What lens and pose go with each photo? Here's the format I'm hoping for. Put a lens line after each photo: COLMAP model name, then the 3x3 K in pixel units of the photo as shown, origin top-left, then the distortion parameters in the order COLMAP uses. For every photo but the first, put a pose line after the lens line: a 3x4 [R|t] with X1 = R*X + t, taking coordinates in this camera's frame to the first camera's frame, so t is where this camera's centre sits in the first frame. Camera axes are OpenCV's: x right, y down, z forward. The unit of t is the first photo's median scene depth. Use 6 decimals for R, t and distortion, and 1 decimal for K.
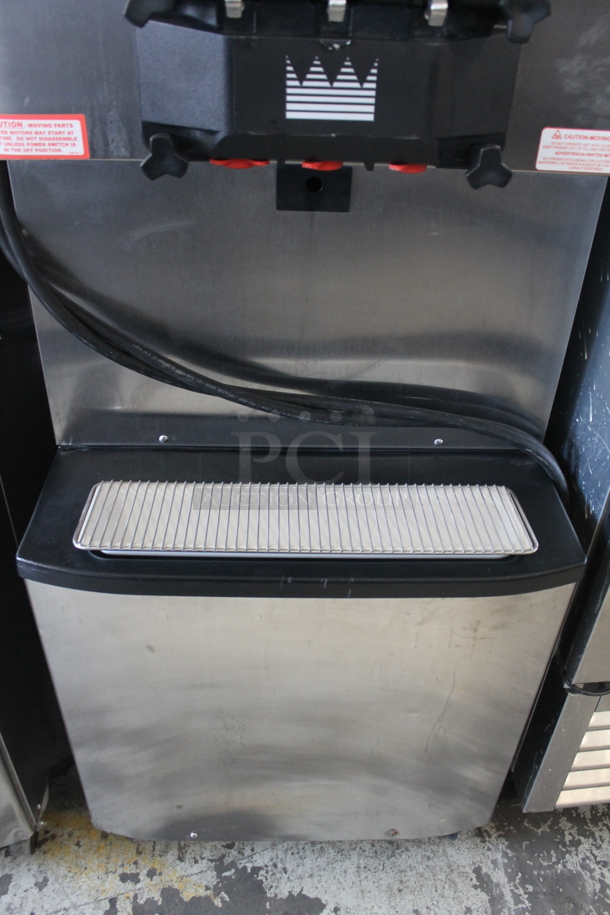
lens RADIAL K [[766.7, 0, 305.0], [0, 766.7, 457.5], [0, 0, 1]] dist [-0.170350, 0.143080]
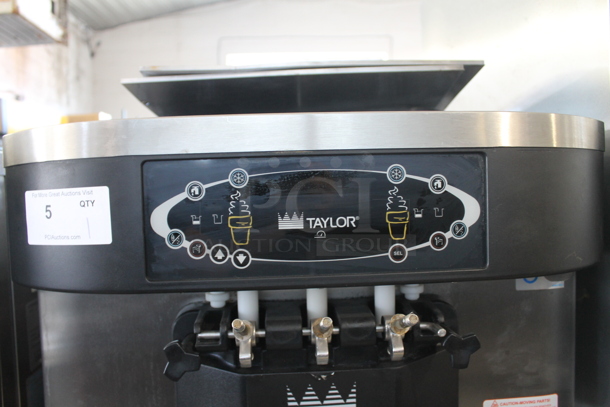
lens RADIAL K [[511.1, 0, 305.0], [0, 511.1, 203.5], [0, 0, 1]] dist [-0.170350, 0.143080]
pose [[0.997979, -0.062698, 0.010294, 0.009109], [0.057374, 0.819669, -0.569957, -0.143645], [0.027298, 0.569396, 0.821610, 0.035851]]
